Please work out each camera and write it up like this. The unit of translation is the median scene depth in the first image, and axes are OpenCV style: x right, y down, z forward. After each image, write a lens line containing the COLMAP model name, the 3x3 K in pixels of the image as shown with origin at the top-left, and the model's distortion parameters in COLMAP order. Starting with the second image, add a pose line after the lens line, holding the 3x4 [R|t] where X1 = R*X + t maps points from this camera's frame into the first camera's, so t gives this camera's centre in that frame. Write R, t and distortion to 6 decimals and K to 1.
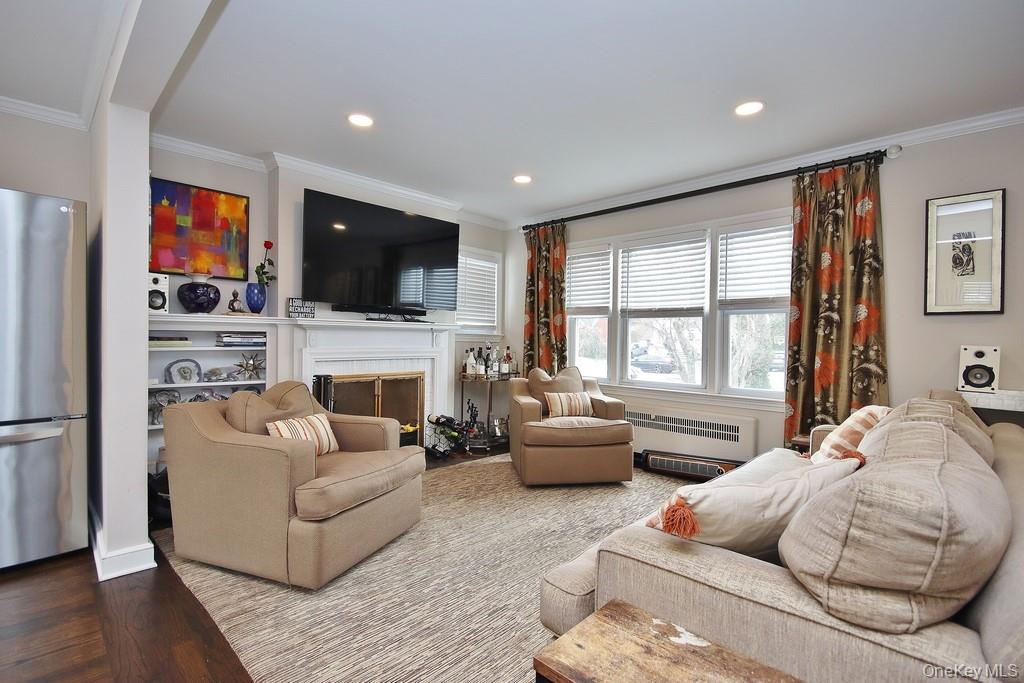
lens RADIAL K [[472.9, 0, 513.4], [0, 472.9, 343.4], [0, 0, 1]] dist [0.013107, -0.010402]
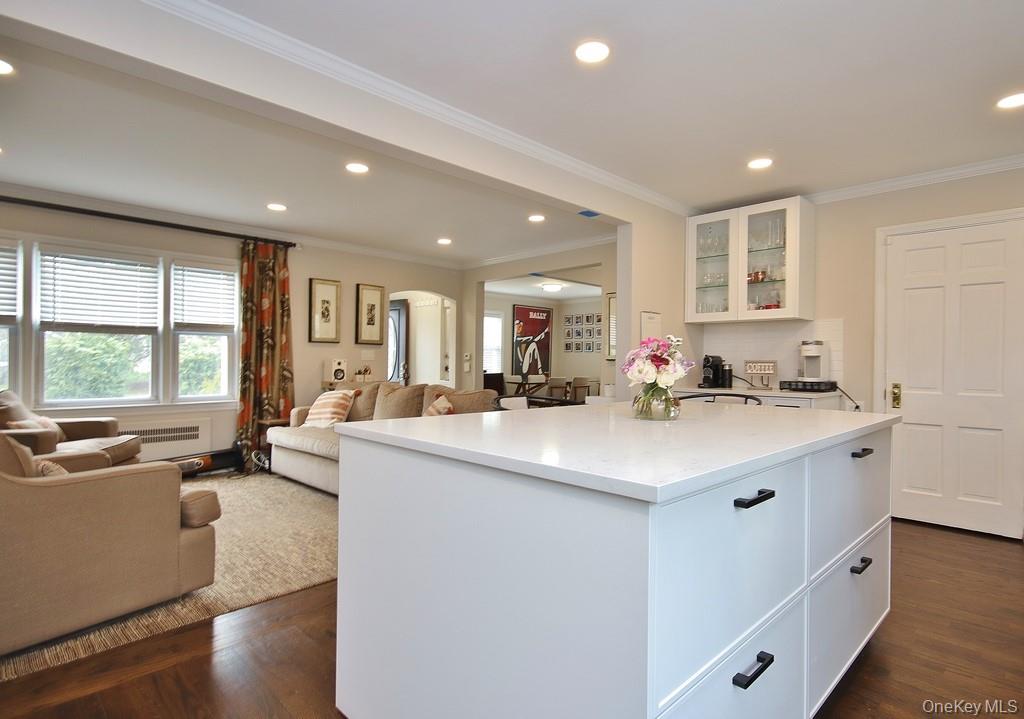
lens RADIAL K [[544.0, 0, 548.5], [0, 544.0, 359.4], [0, 0, 1]] dist [0.001458, 0.000786]
pose [[-0.017264, -0.009207, 0.999809, -1.011614], [0.002525, 0.999954, 0.009252, -0.010798], [-0.999848, 0.002685, -0.017240, 0.117627]]
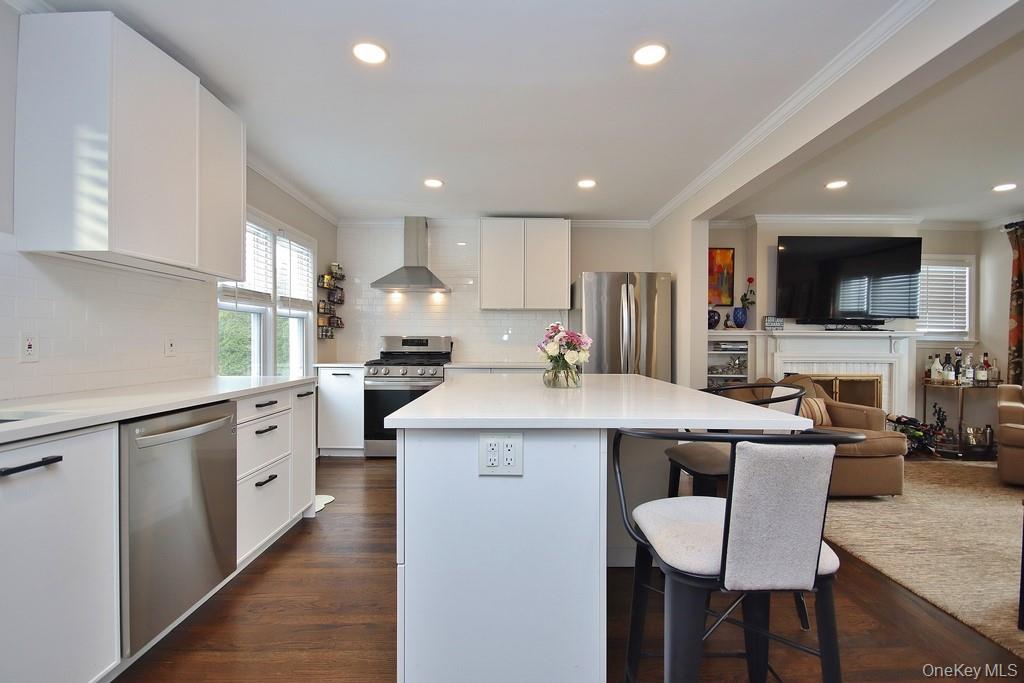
lens RADIAL K [[472.9, 0, 513.8], [0, 472.9, 342.2], [0, 0, 1]] dist [0.013107, -0.010402]
pose [[0.709630, -0.009713, -0.704507, -0.019065], [-0.004053, 0.999832, -0.017868, 0.007800], [0.704562, 0.015535, 0.709472, -0.516340]]
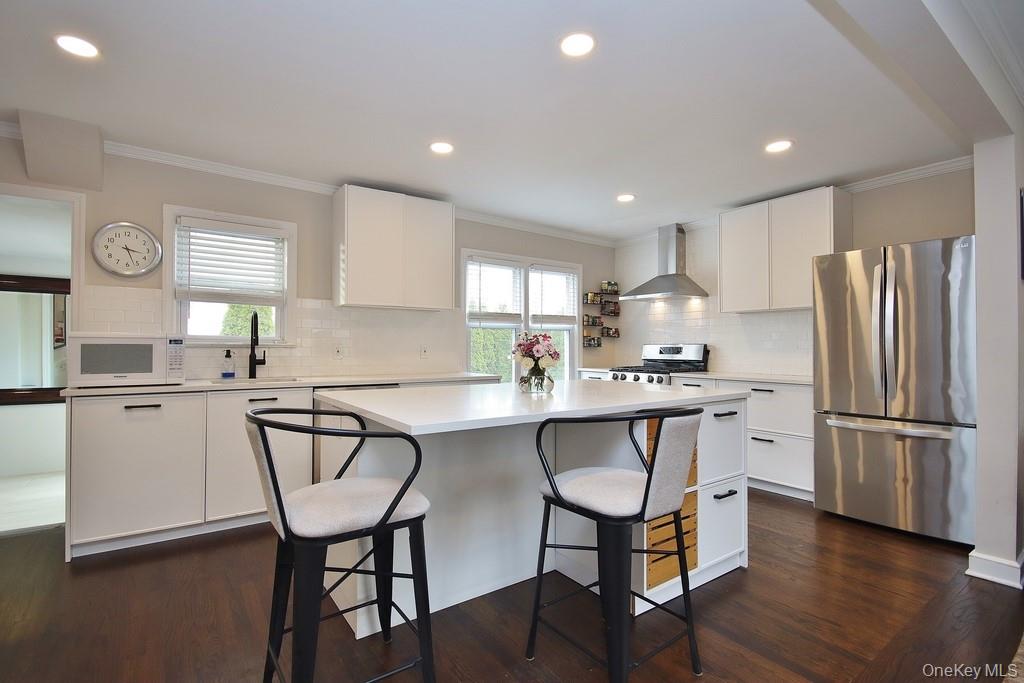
lens RADIAL K [[472.9, 0, 513.3], [0, 472.9, 343.1], [0, 0, 1]] dist [0.013107, -0.010402]
pose [[-0.169887, -0.024353, -0.985163, 0.259343], [-0.019131, 0.999588, -0.021411, 0.001433], [0.985278, 0.015210, -0.170283, 0.083291]]
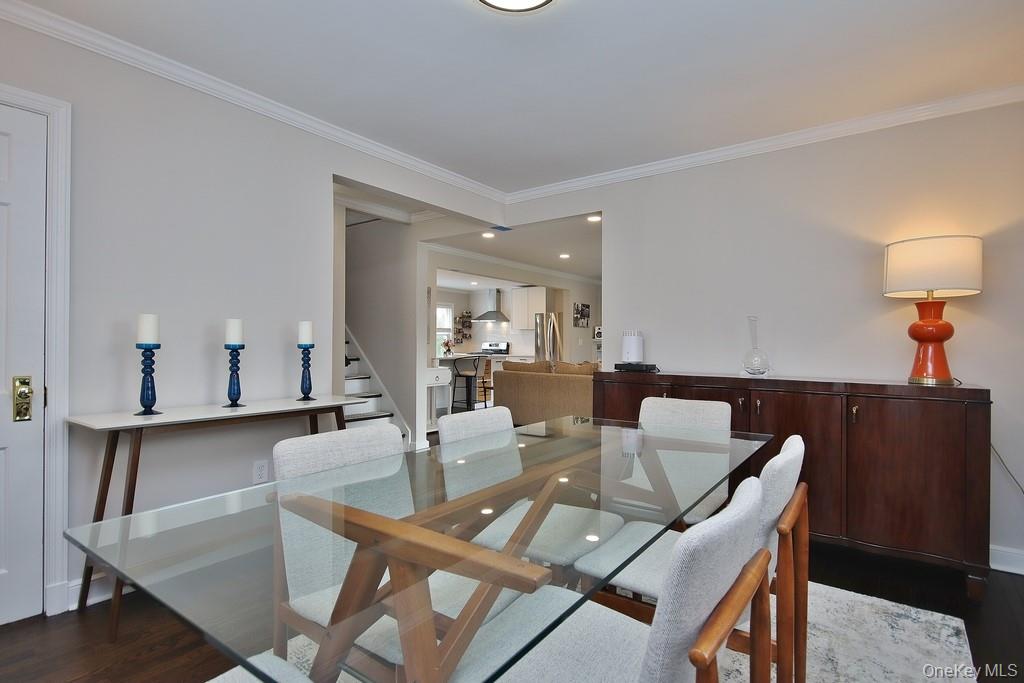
lens RADIAL K [[508.7, 0, 516.3], [0, 508.7, 341.6], [0, 0, 1]] dist [-0.004848, -0.000428]
pose [[0.137776, -0.018458, -0.990291, 2.224222], [-0.017021, 0.999635, -0.021000, 0.030838], [0.990317, 0.019749, 0.137412, -0.014960]]
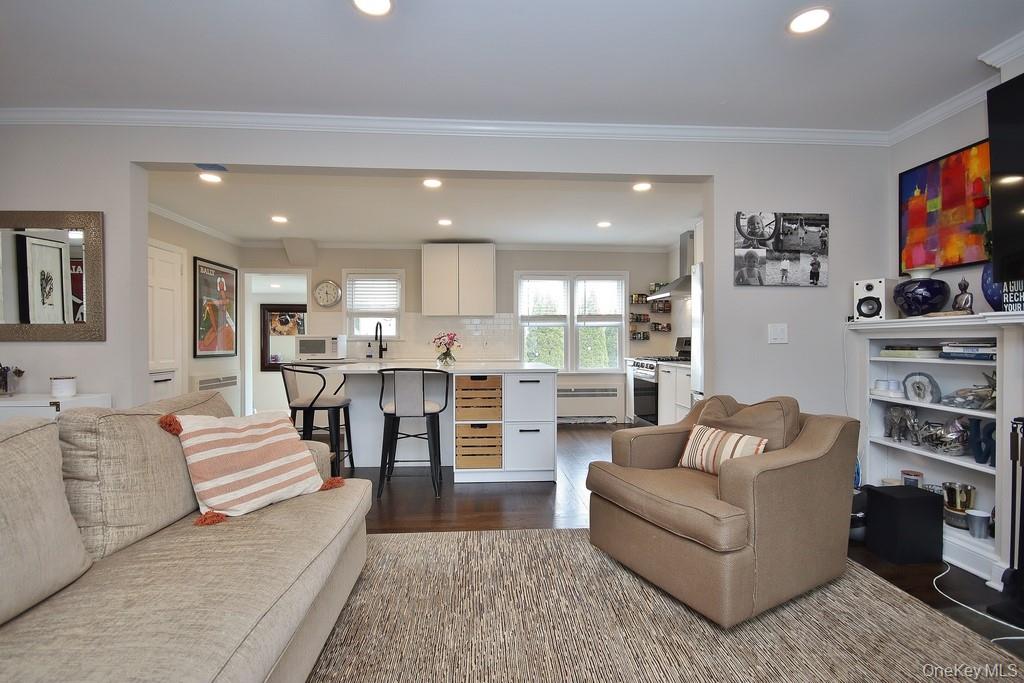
lens RADIAL K [[472.9, 0, 511.0], [0, 472.9, 340.9], [0, 0, 1]] dist [0.013107, -0.010402]
pose [[-0.668147, -0.013852, -0.743900, 0.385981], [-0.018349, 0.999829, -0.002137, -0.007460], [0.743803, 0.012222, -0.668287, 0.965003]]
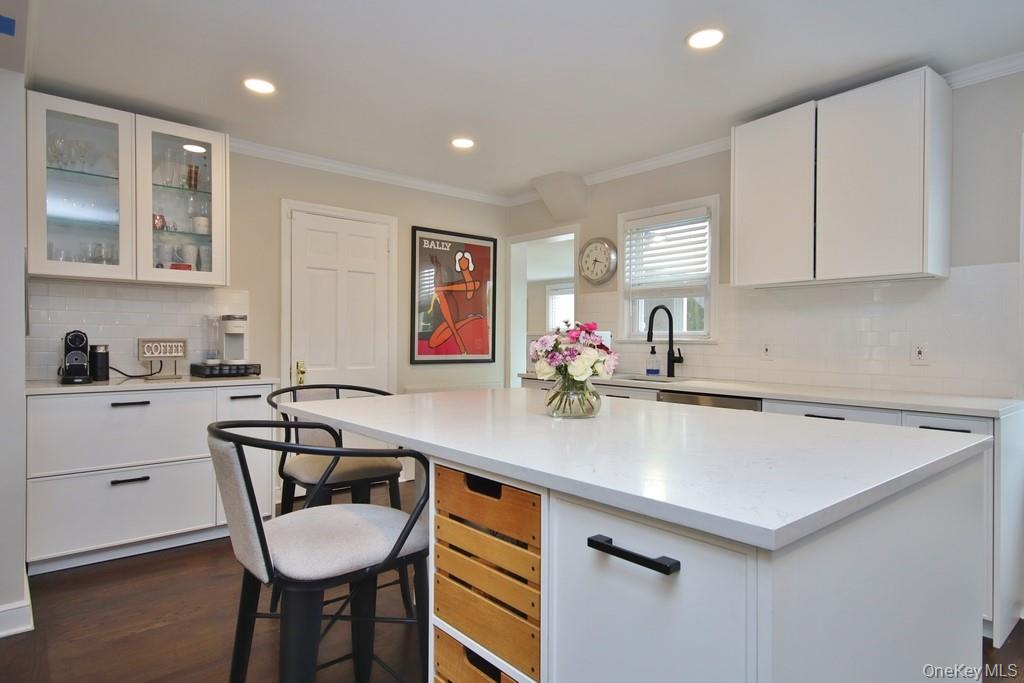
lens RADIAL K [[582.5, 0, 514.7], [0, 582.5, 336.2], [0, 0, 1]] dist [0.022980, -0.000622]
pose [[-0.996634, -0.018797, 0.079794, -0.425258], [-0.018170, 0.999798, 0.008585, -0.019301], [-0.079939, 0.007106, -0.996774, 0.538724]]
